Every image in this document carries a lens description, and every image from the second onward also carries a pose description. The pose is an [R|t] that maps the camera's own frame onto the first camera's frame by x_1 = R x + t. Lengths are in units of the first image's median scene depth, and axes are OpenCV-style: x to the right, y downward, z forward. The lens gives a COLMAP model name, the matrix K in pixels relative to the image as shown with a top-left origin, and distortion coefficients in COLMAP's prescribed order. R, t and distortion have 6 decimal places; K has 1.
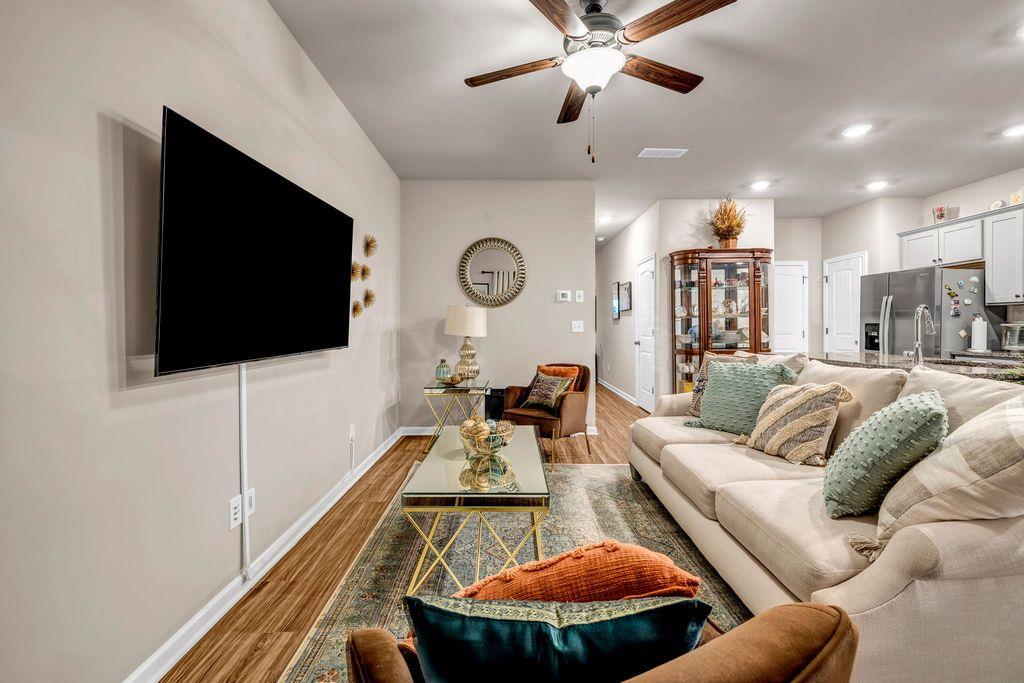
lens RADIAL K [[430.9, 0, 507.3], [0, 430.9, 329.4], [0, 0, 1]] dist [-0.005160, 0.000935]
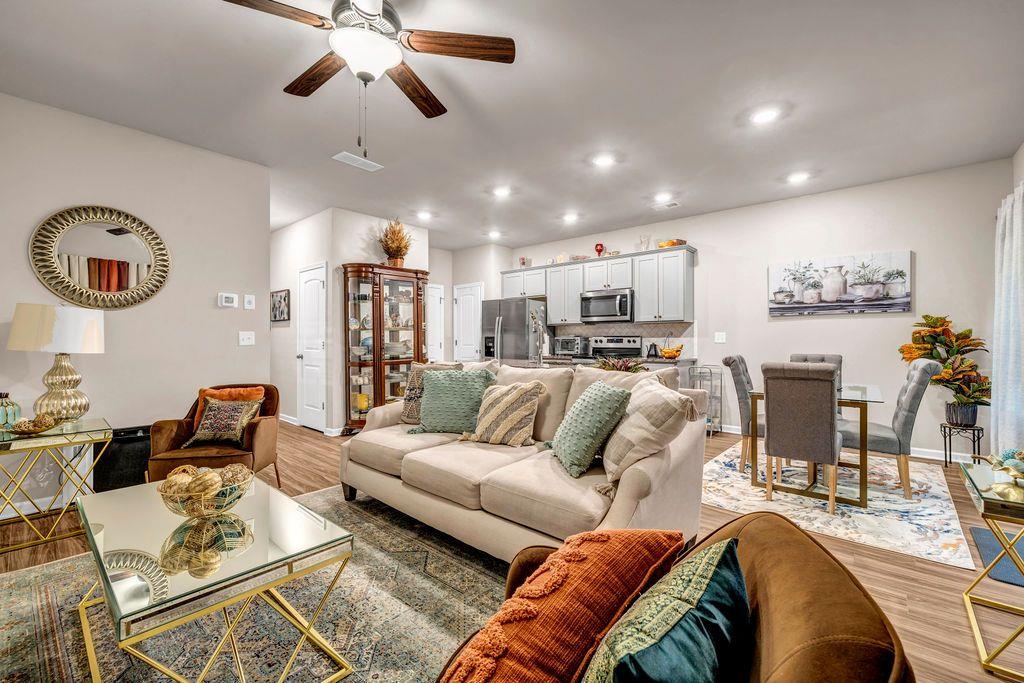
lens RADIAL K [[430.9, 0, 510.2], [0, 430.9, 340.9], [0, 0, 1]] dist [-0.005160, 0.000935]
pose [[0.656626, -0.001356, 0.754215, -0.136512], [0.004034, 0.999990, -0.001714, 0.001647], [-0.754206, 0.004168, 0.656625, 0.084561]]
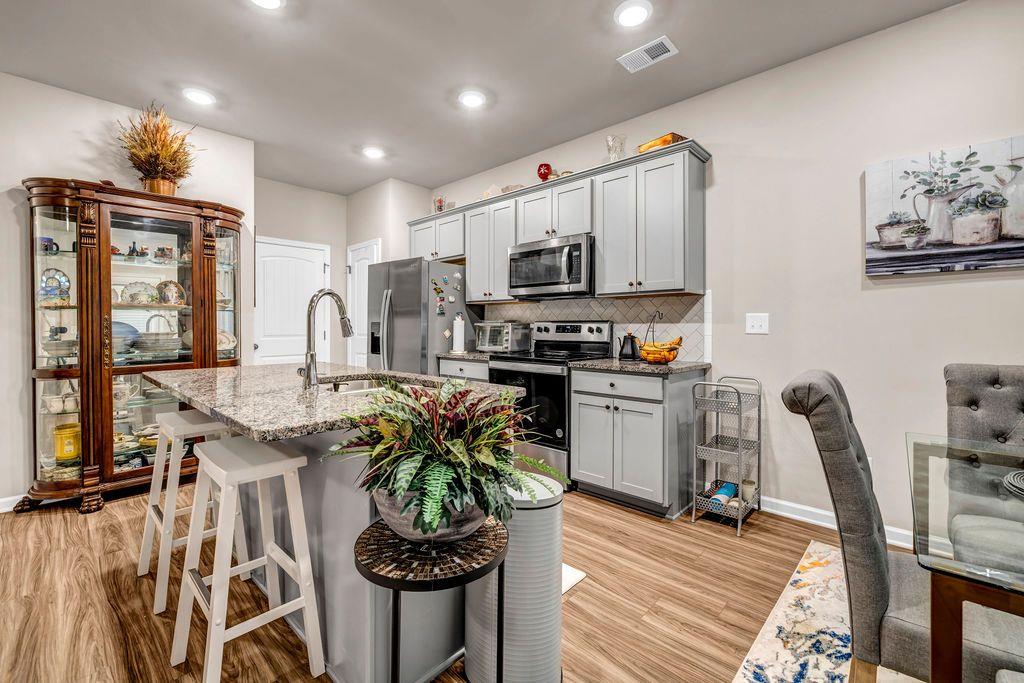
lens RADIAL K [[430.9, 0, 512.9], [0, 430.9, 327.5], [0, 0, 1]] dist [-0.005160, 0.000935]
pose [[0.683277, 0.000514, 0.730159, 0.486876], [0.002536, 0.999992, -0.003077, -0.000386], [-0.730154, 0.003955, 0.683271, 0.271370]]
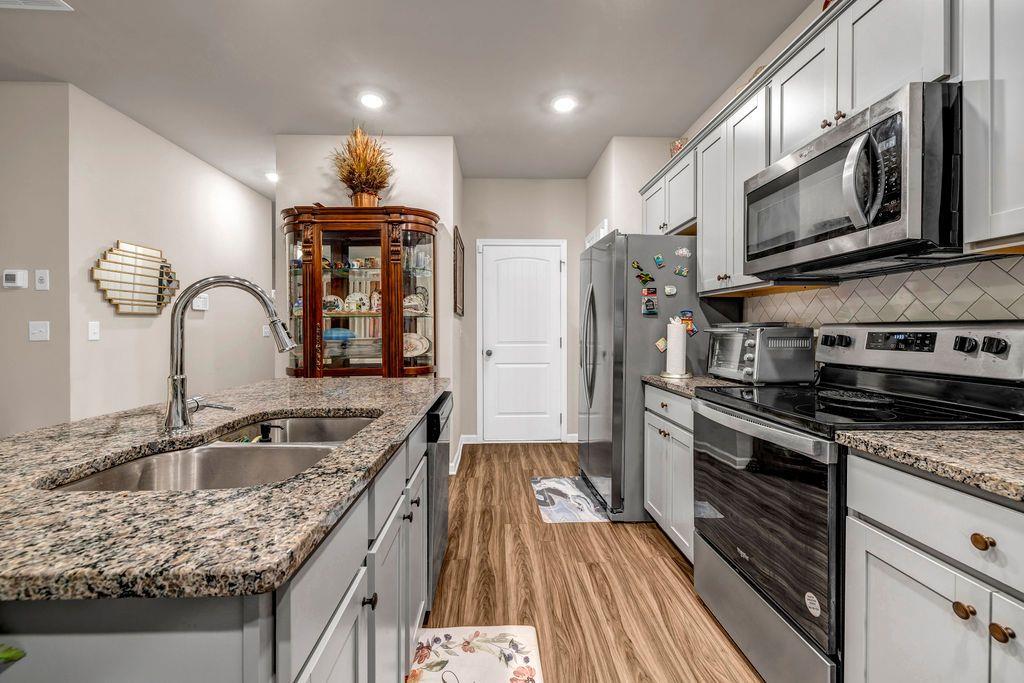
lens RADIAL K [[430.9, 0, 510.8], [0, 430.9, 332.5], [0, 0, 1]] dist [-0.005160, 0.000935]
pose [[0.999396, 0.002421, 0.034673, 0.835392], [-0.002313, 0.999992, -0.003156, -0.004895], [-0.034680, 0.003074, 0.999394, 0.420692]]
